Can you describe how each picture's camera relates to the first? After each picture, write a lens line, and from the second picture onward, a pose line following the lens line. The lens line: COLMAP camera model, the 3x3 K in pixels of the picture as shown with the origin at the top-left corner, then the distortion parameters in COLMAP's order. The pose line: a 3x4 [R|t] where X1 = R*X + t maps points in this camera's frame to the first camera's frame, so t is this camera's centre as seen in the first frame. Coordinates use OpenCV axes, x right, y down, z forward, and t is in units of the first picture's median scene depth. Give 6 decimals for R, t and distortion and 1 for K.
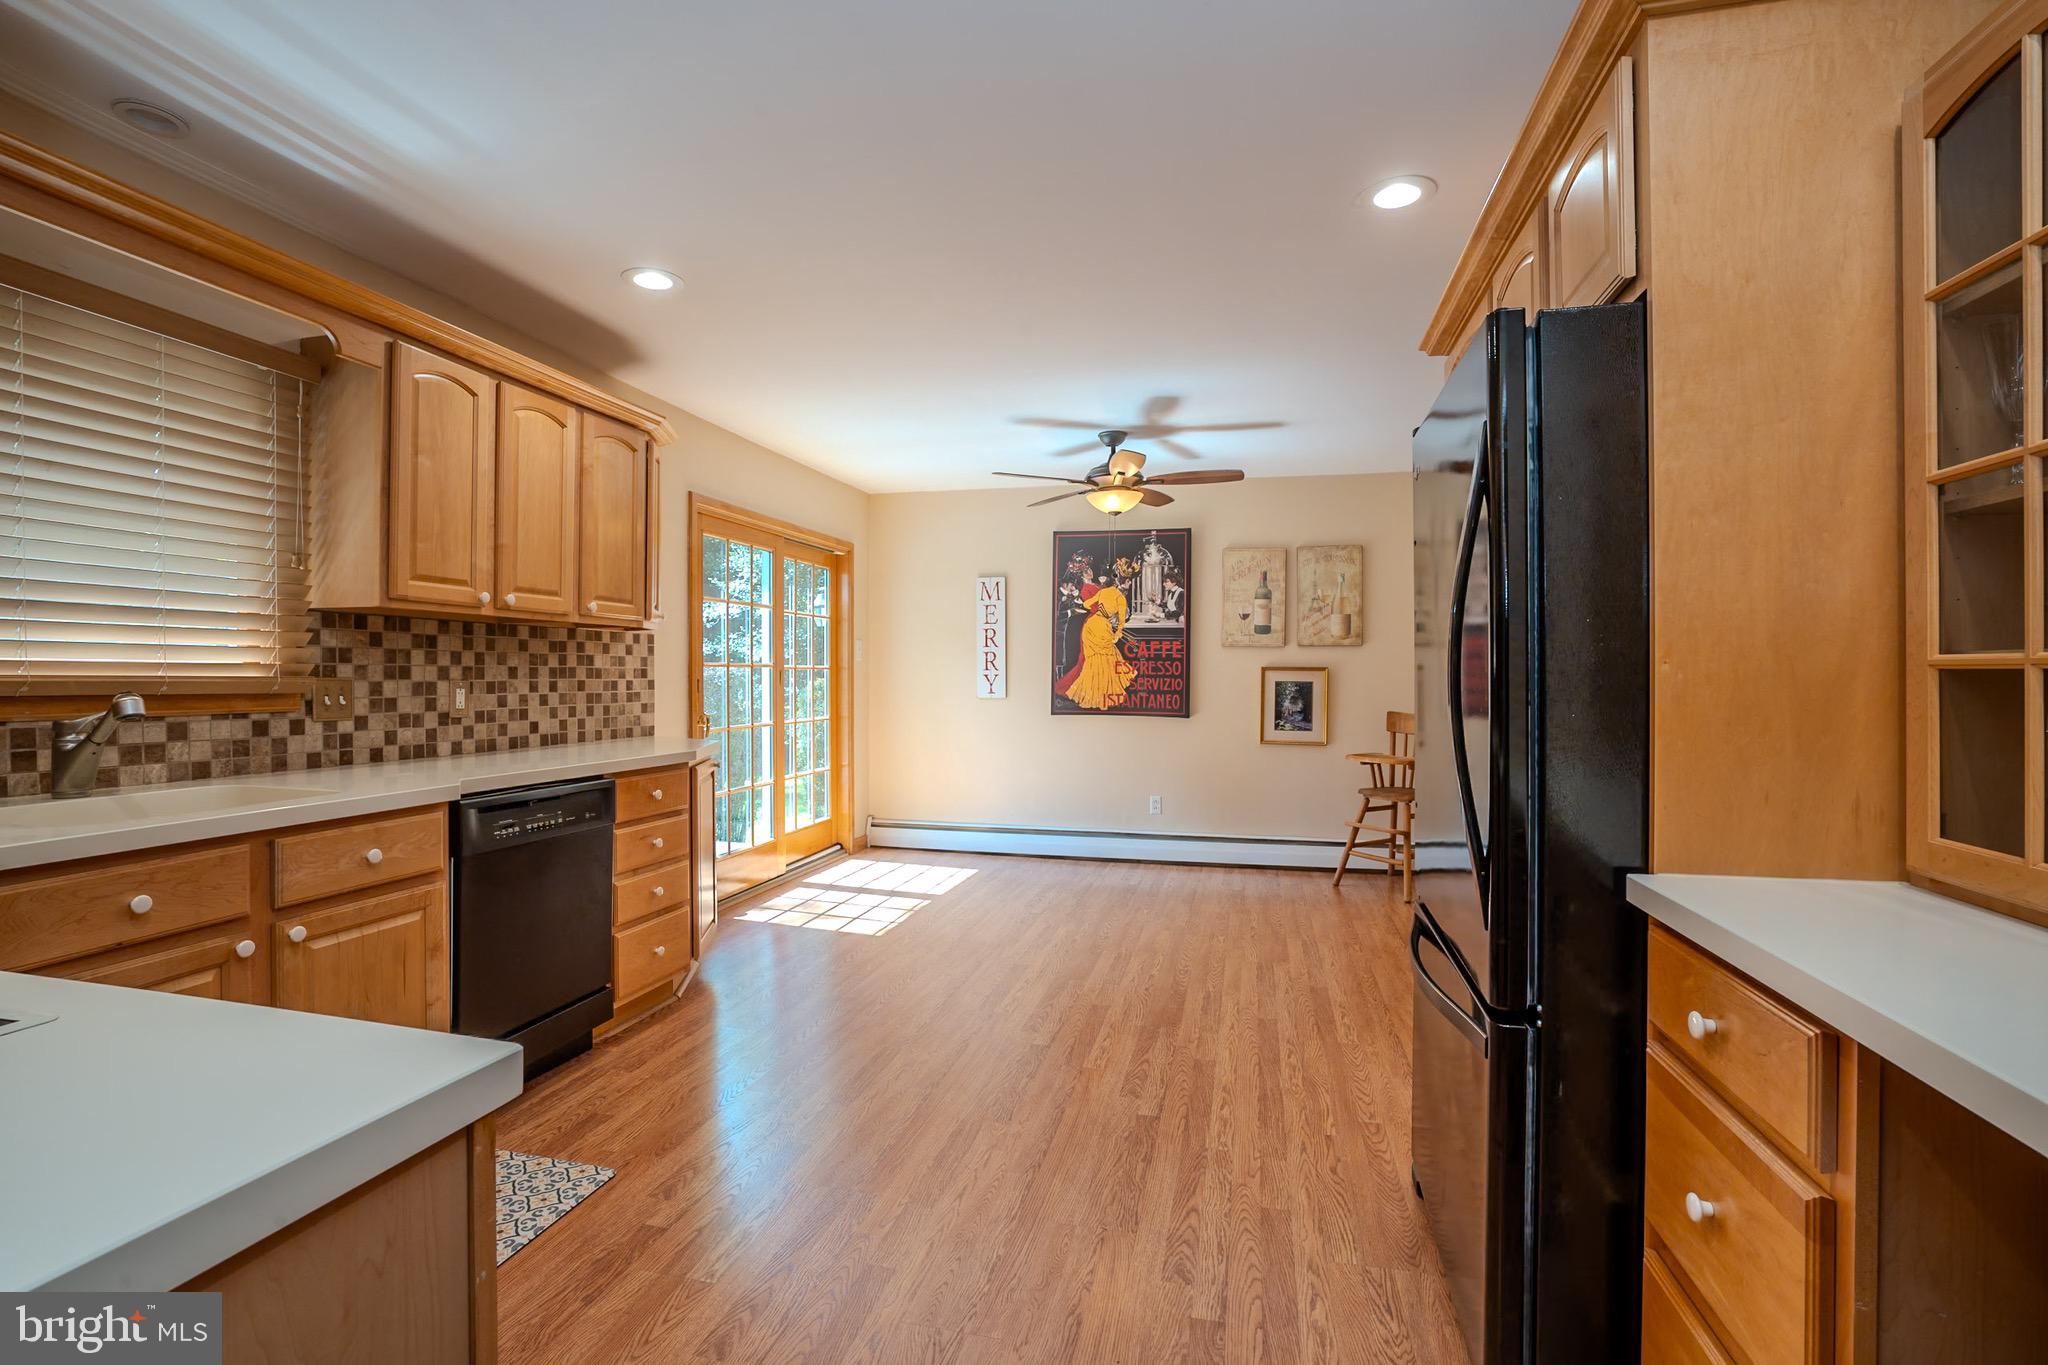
lens RADIAL K [[937.1, 0, 1017.9], [0, 937.1, 680.3], [0, 0, 1]] dist [-0.052692, 0.017612]
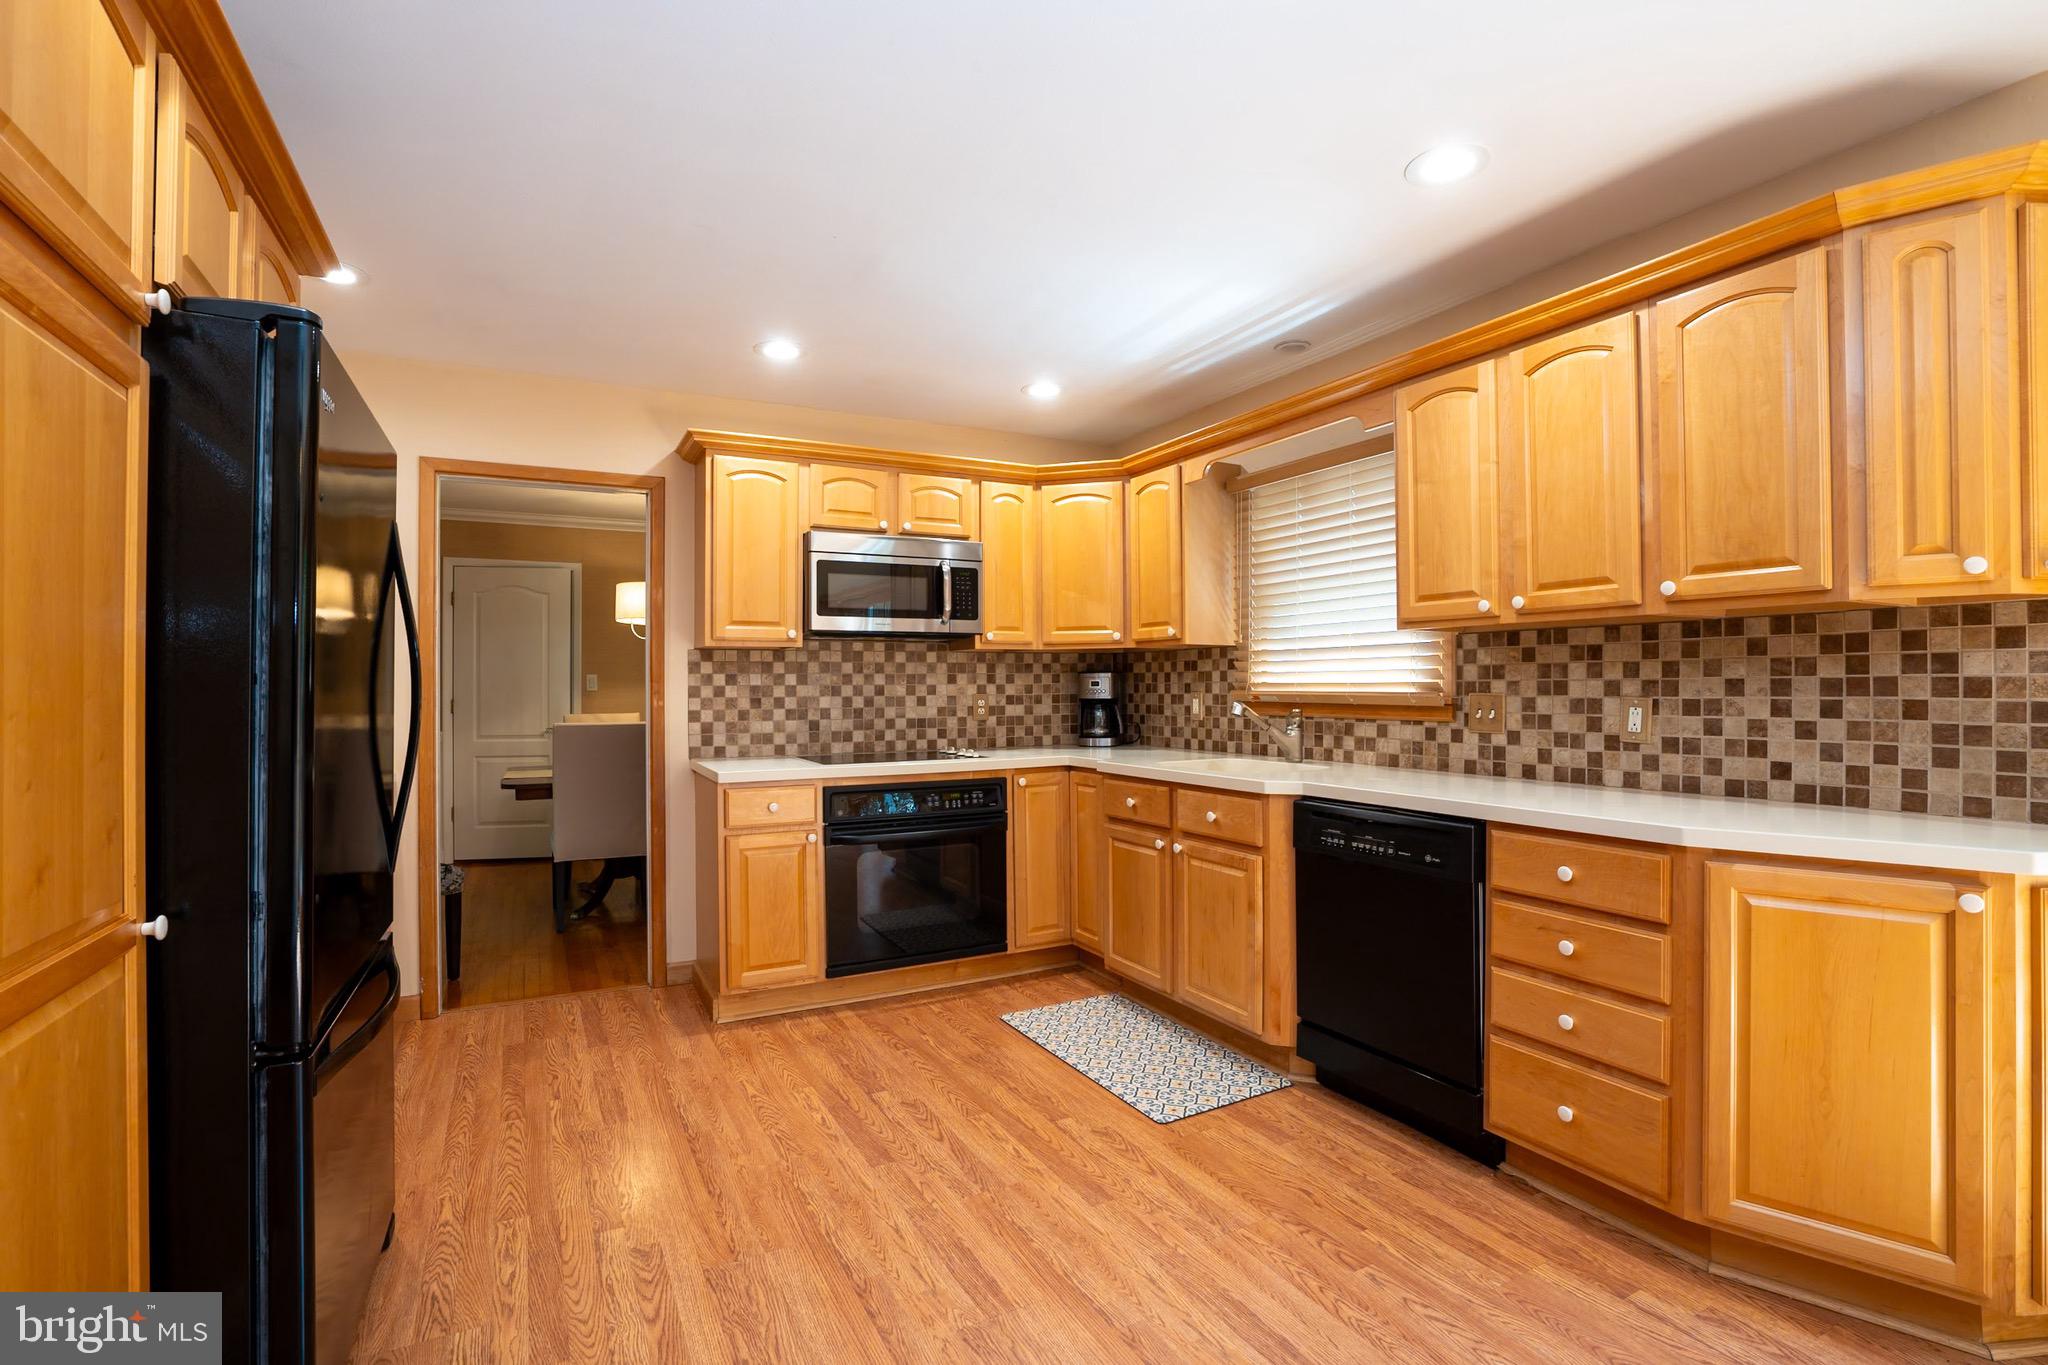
lens RADIAL K [[937.1, 0, 1021.6], [0, 937.1, 676.6], [0, 0, 1]] dist [-0.052692, 0.017612]
pose [[-0.738781, -0.005405, -0.673924, 0.206459], [0.000960, 0.999958, -0.009072, -0.006848], [0.673945, -0.007349, -0.738745, 0.751151]]
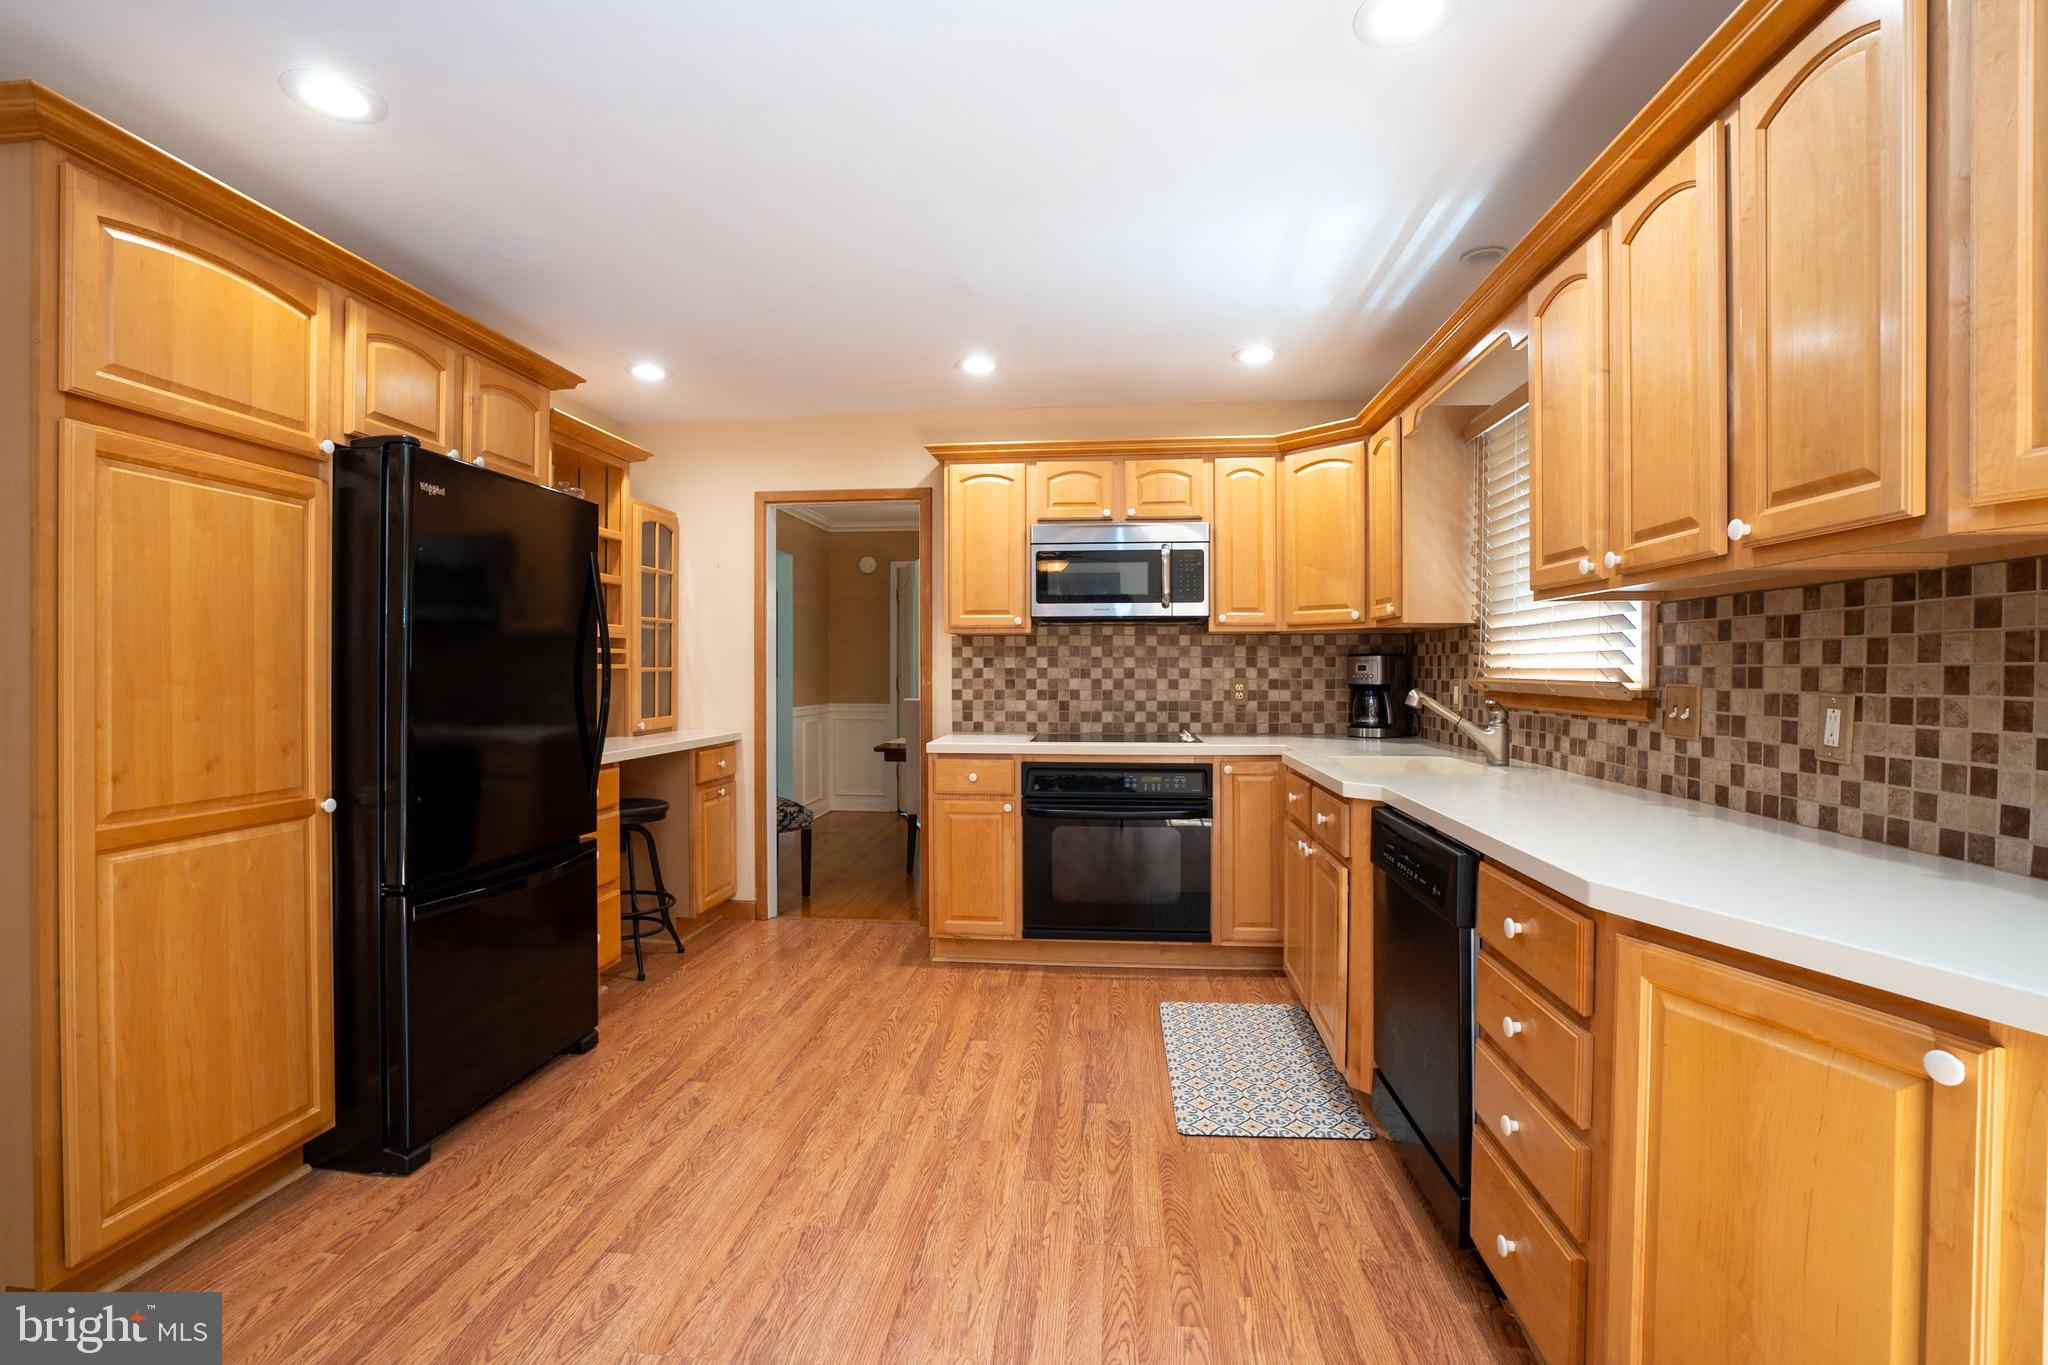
lens RADIAL K [[937.1, 0, 1024.2], [0, 937.1, 677.3], [0, 0, 1]] dist [-0.052692, 0.017612]
pose [[-0.988308, -0.002471, -0.152450, -0.036690], [-0.004281, 0.999924, 0.011542, -0.008104], [0.152410, 0.012060, -0.988244, 0.882862]]
